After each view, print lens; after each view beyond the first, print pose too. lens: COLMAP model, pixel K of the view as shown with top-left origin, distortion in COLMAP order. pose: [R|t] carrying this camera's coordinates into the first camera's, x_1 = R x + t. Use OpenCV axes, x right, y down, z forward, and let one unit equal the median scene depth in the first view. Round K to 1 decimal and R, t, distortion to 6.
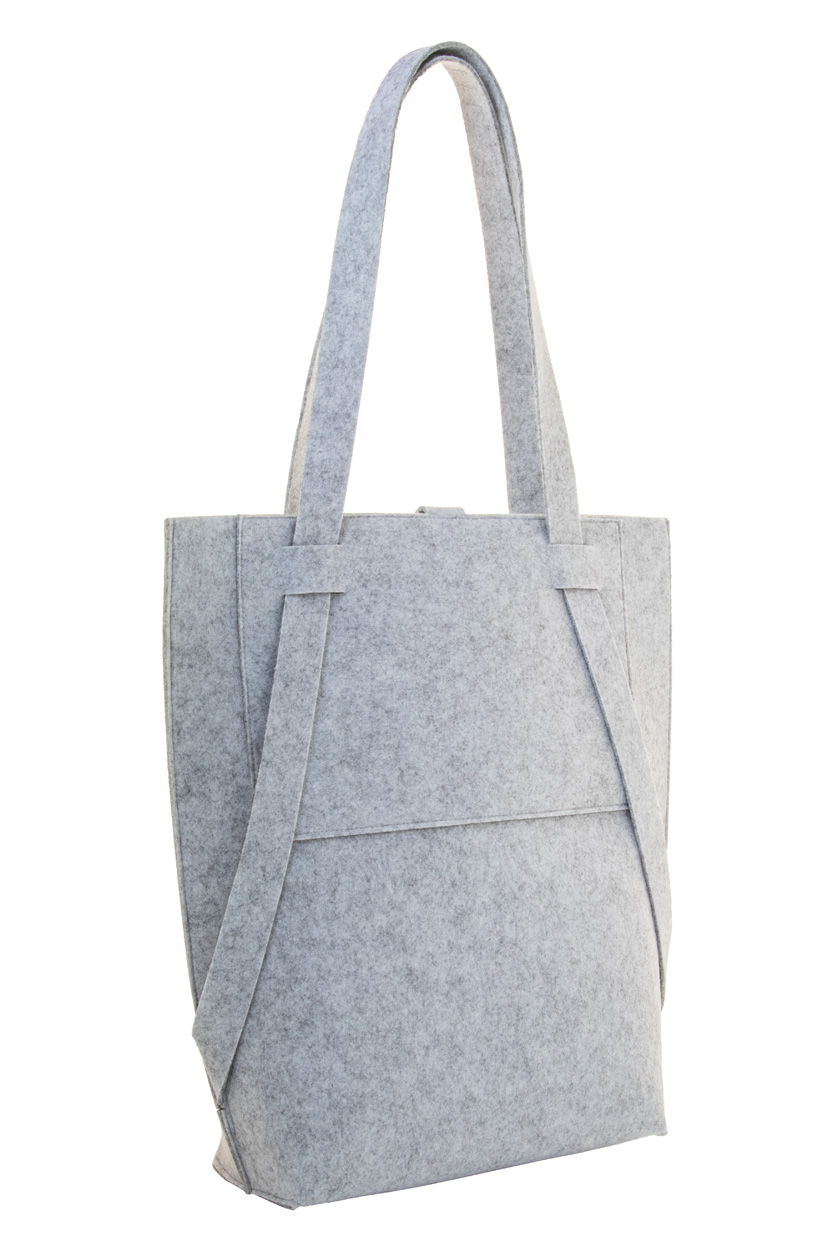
lens RADIAL K [[2101.9, 0, 416.5], [0, 2101.9, 625.0], [0, 0, 1]] dist [0.126783, -1.368827]
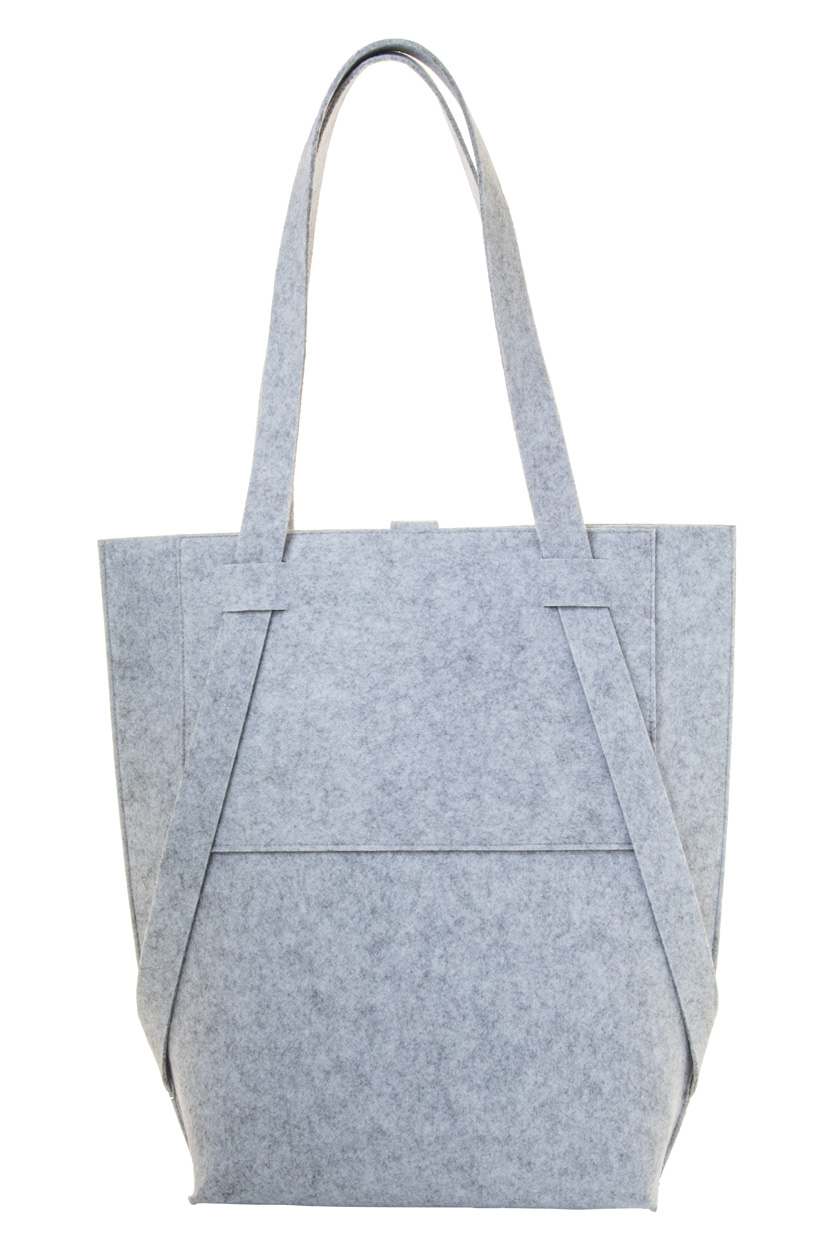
lens RADIAL K [[2101.9, 0, 416.5], [0, 2101.9, 625.0], [0, 0, 1]] dist [0.126783, -1.368827]
pose [[0.783746, 0.027583, -0.620469, 0.638257], [-0.007193, 0.999349, 0.035340, -0.044260], [0.621040, -0.023235, 0.783434, 0.251197]]
